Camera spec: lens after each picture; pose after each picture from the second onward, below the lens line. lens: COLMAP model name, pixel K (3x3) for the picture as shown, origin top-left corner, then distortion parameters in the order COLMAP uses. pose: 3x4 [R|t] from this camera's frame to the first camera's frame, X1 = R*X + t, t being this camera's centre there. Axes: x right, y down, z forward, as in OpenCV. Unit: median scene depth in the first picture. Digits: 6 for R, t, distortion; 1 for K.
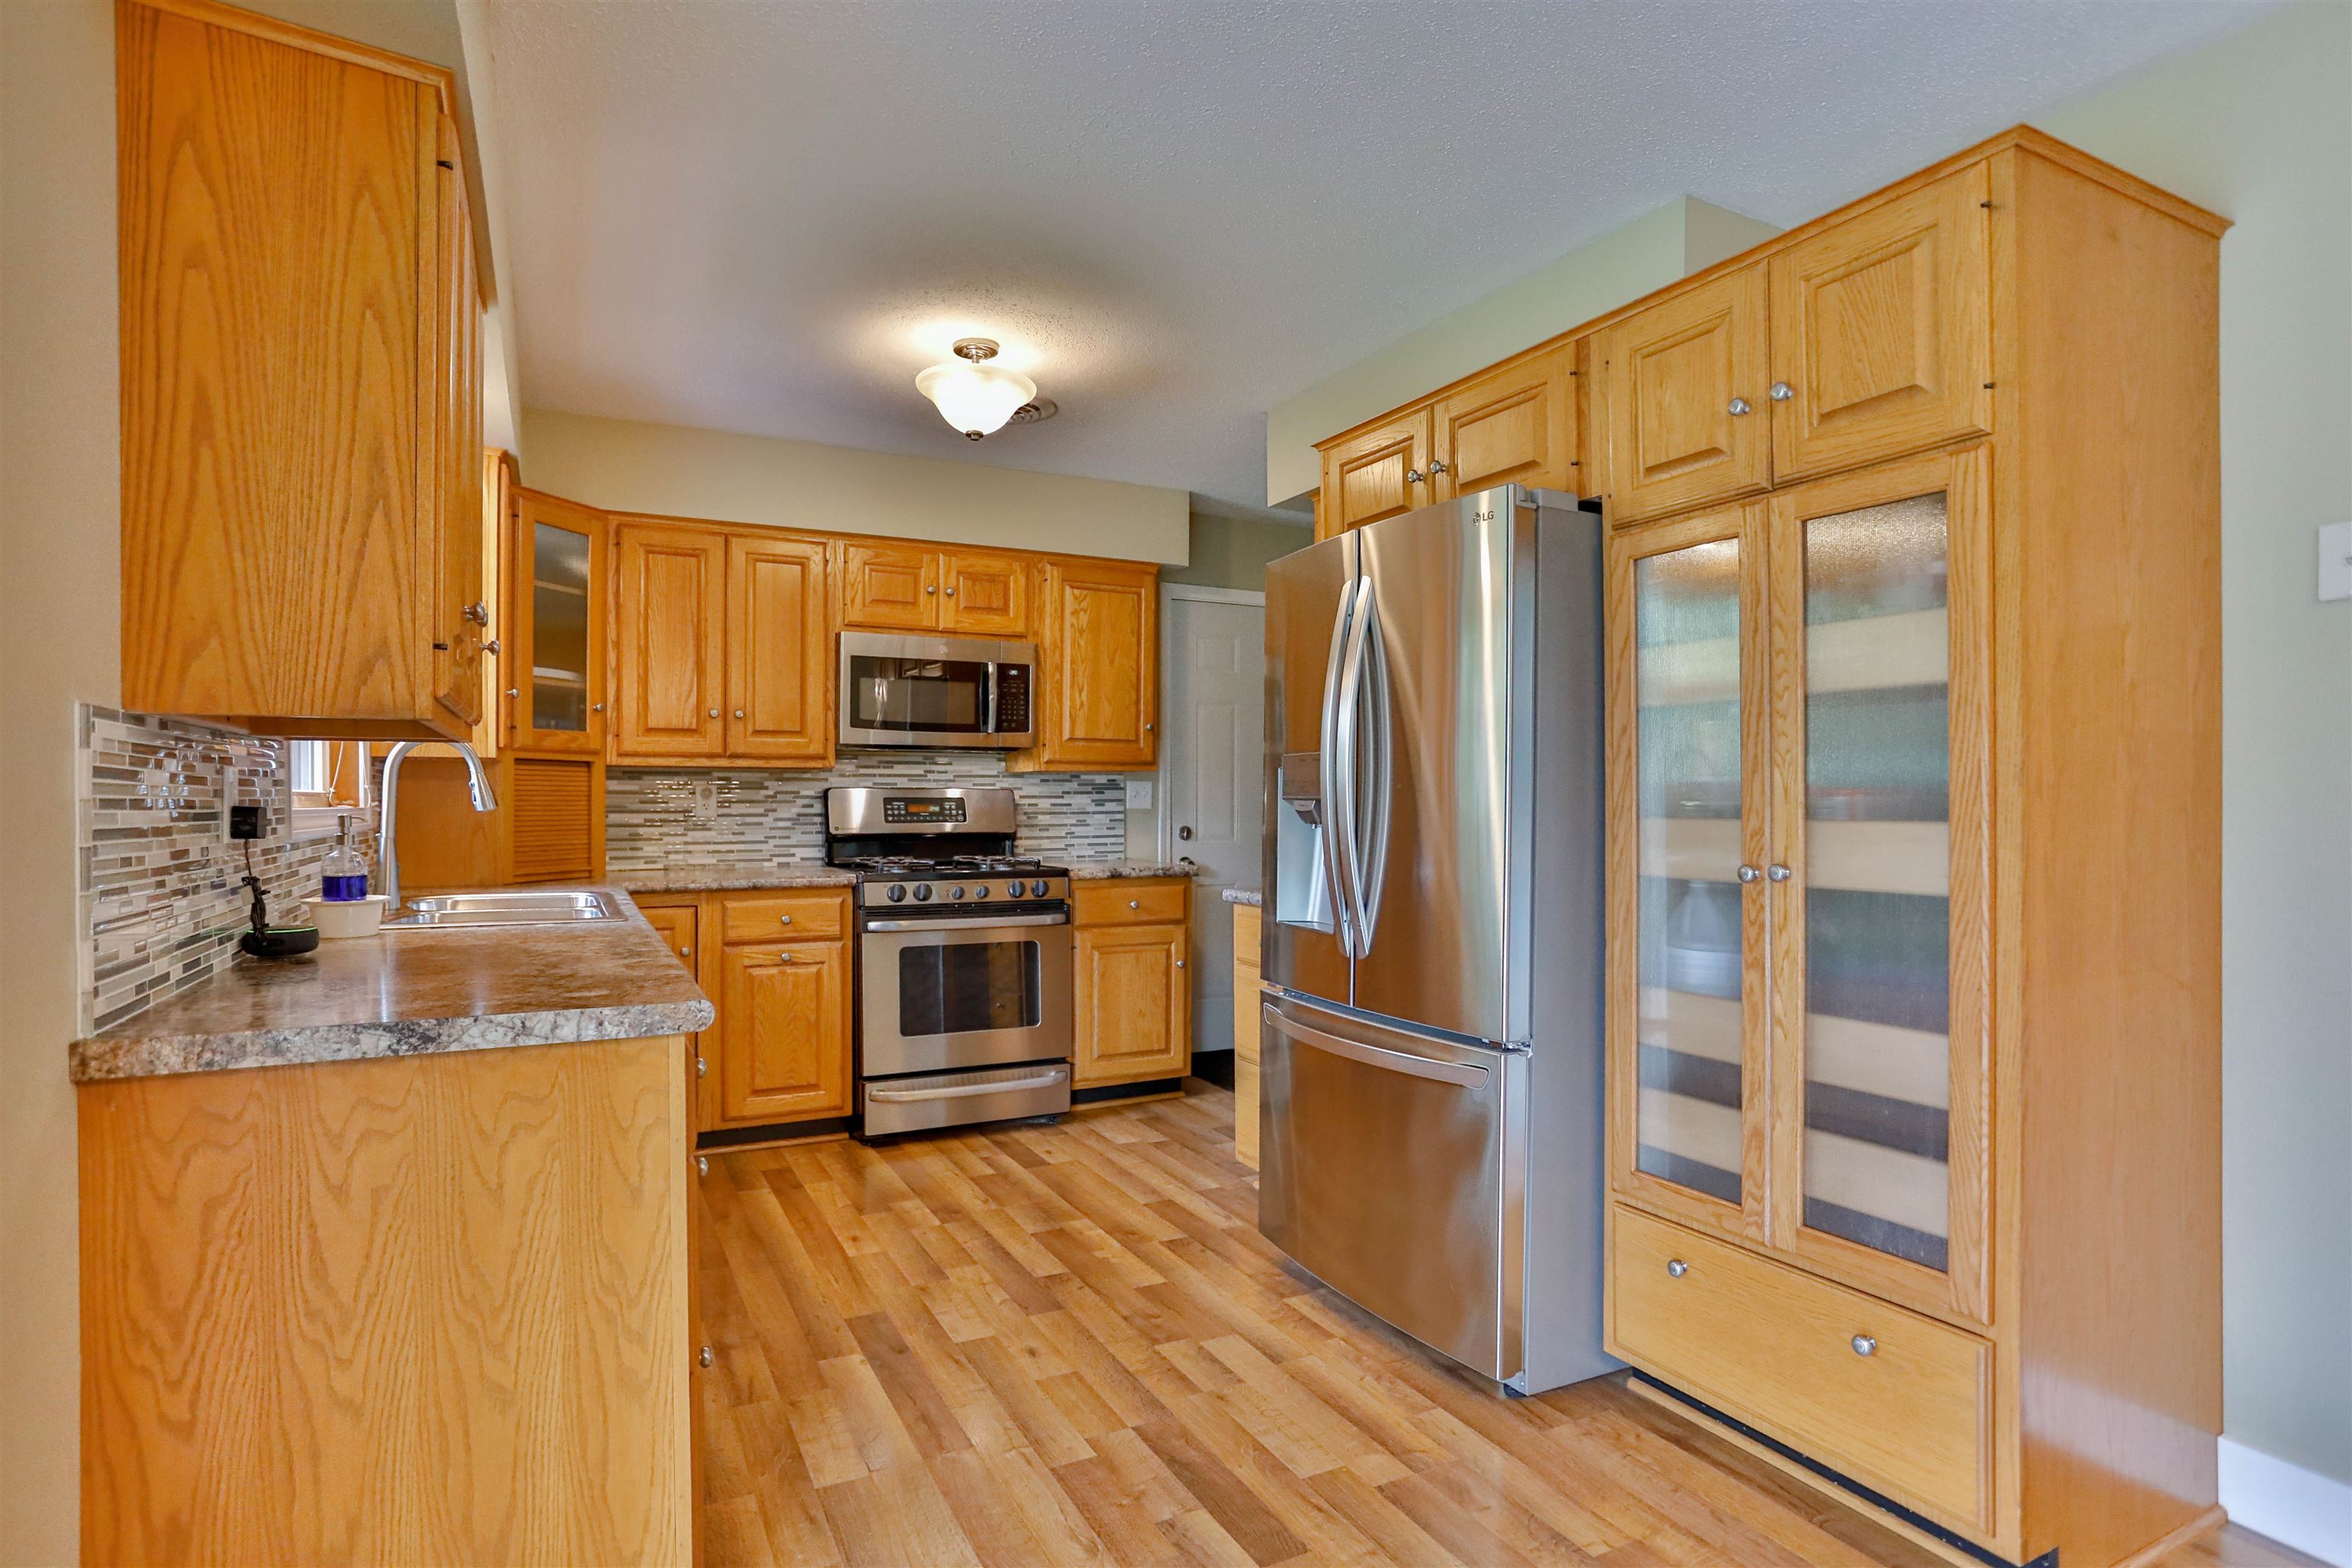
lens RADIAL K [[1218.3, 0, 1239.2], [0, 1218.3, 809.4], [0, 0, 1]] dist [-0.053045, 0.018295]
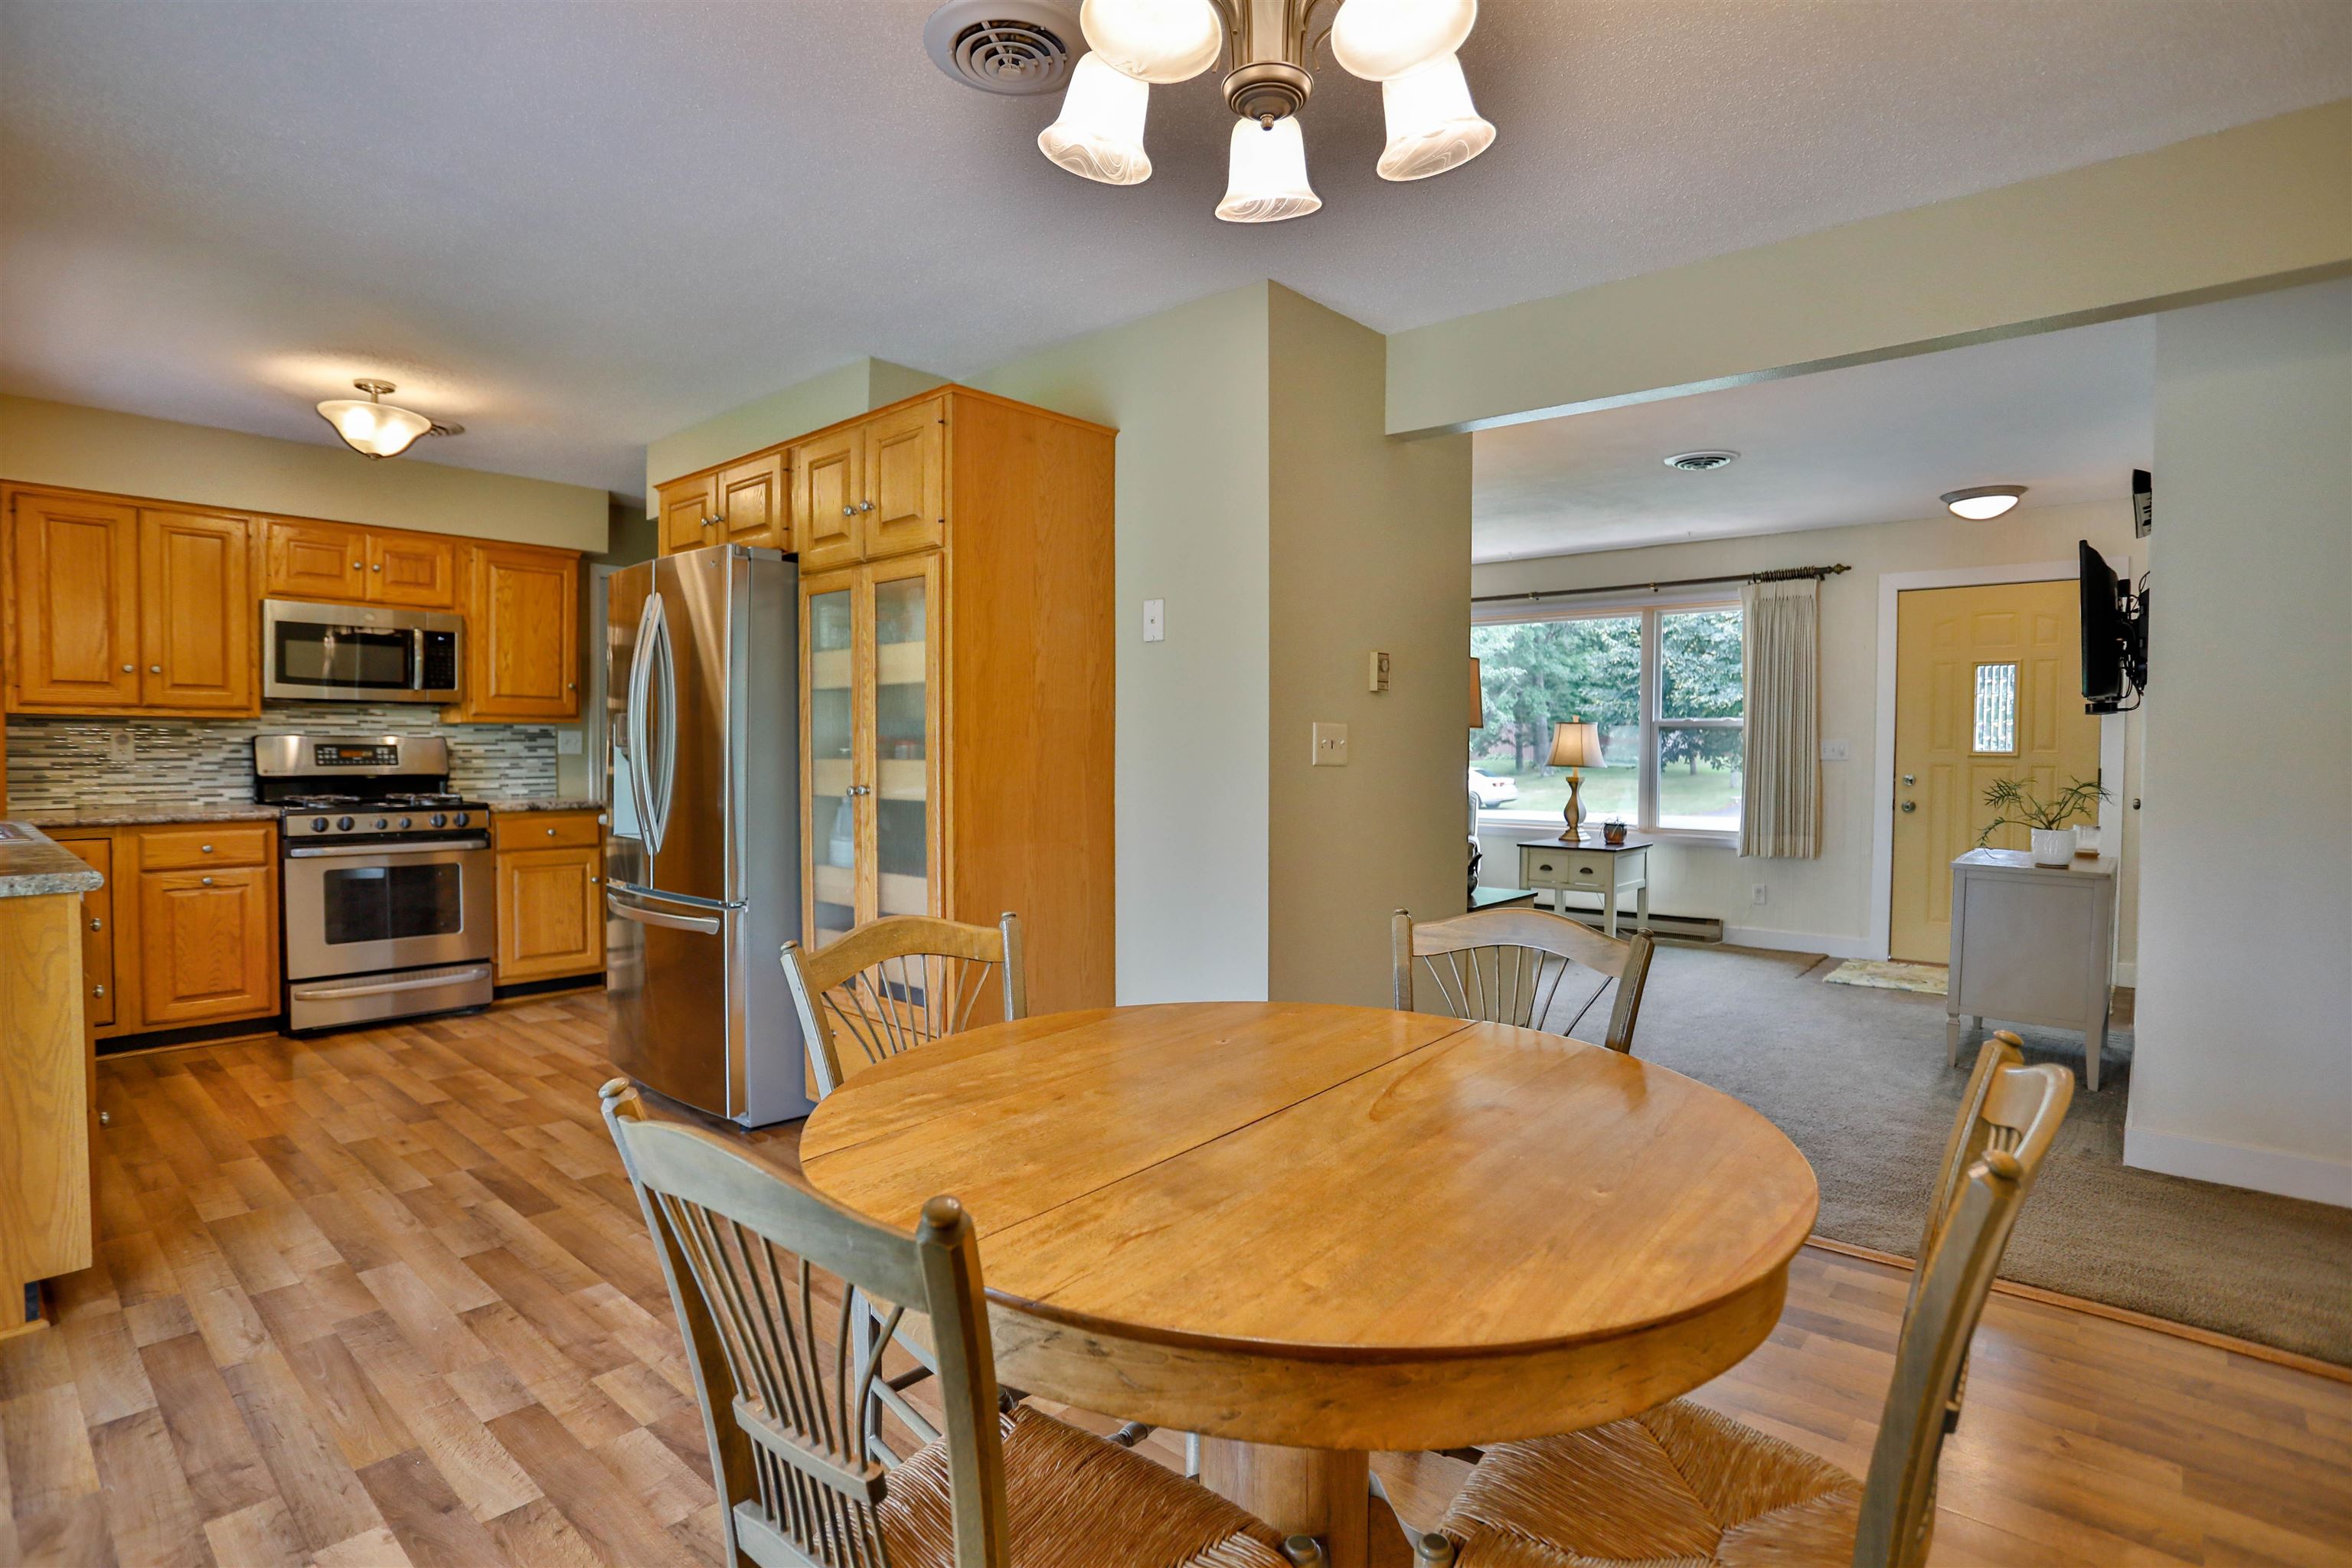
lens RADIAL K [[1218.3, 0, 1264.9], [0, 1218.3, 789.4], [0, 0, 1]] dist [-0.053045, 0.018295]
pose [[0.943181, -0.007107, 0.332204, 0.210412], [-0.001399, 0.999677, 0.025361, 0.003928], [-0.332277, -0.024385, 0.942867, -0.412060]]
